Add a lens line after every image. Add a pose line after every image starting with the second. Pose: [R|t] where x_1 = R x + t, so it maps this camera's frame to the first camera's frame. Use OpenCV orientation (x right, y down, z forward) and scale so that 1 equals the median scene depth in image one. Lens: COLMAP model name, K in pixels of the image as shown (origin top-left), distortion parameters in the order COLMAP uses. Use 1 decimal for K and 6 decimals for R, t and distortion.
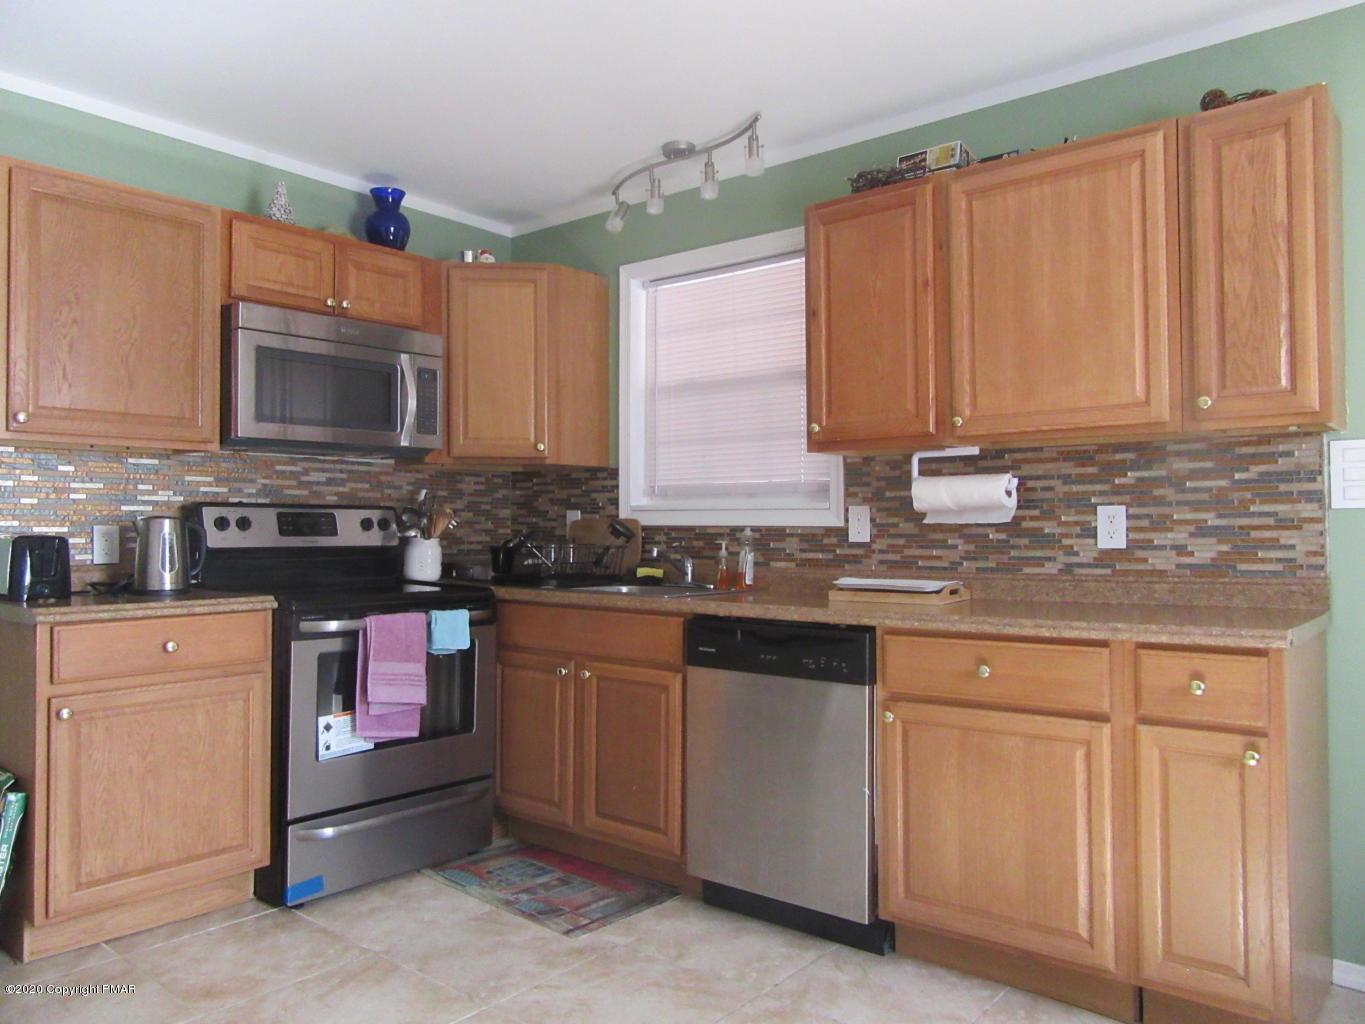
lens RADIAL K [[1012.5, 0, 682.5], [0, 1012.5, 512.0], [0, 0, 1]] dist [-0.014600, 0.003252]
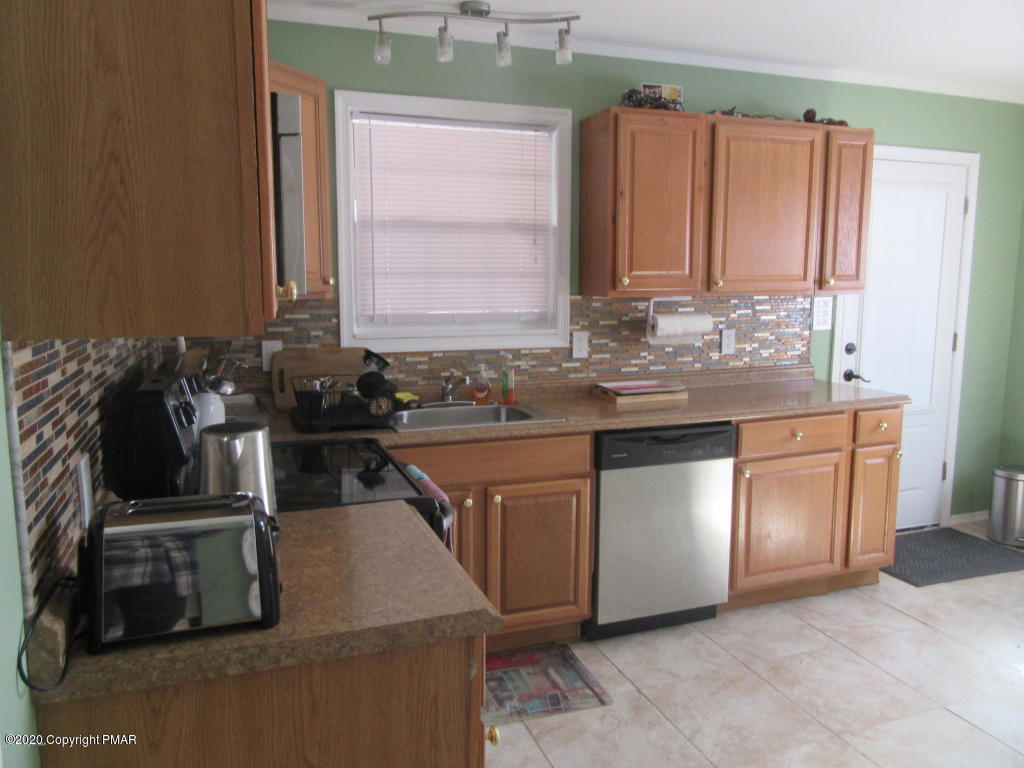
lens RADIAL K [[759.6, 0, 512.0], [0, 759.6, 384.0], [0, 0, 1]] dist [-0.014600, 0.003252]
pose [[0.499539, -0.119946, 0.857947, -0.817030], [-0.013021, 0.989217, 0.145880, -0.090562], [-0.866193, -0.084044, 0.492591, 0.602369]]
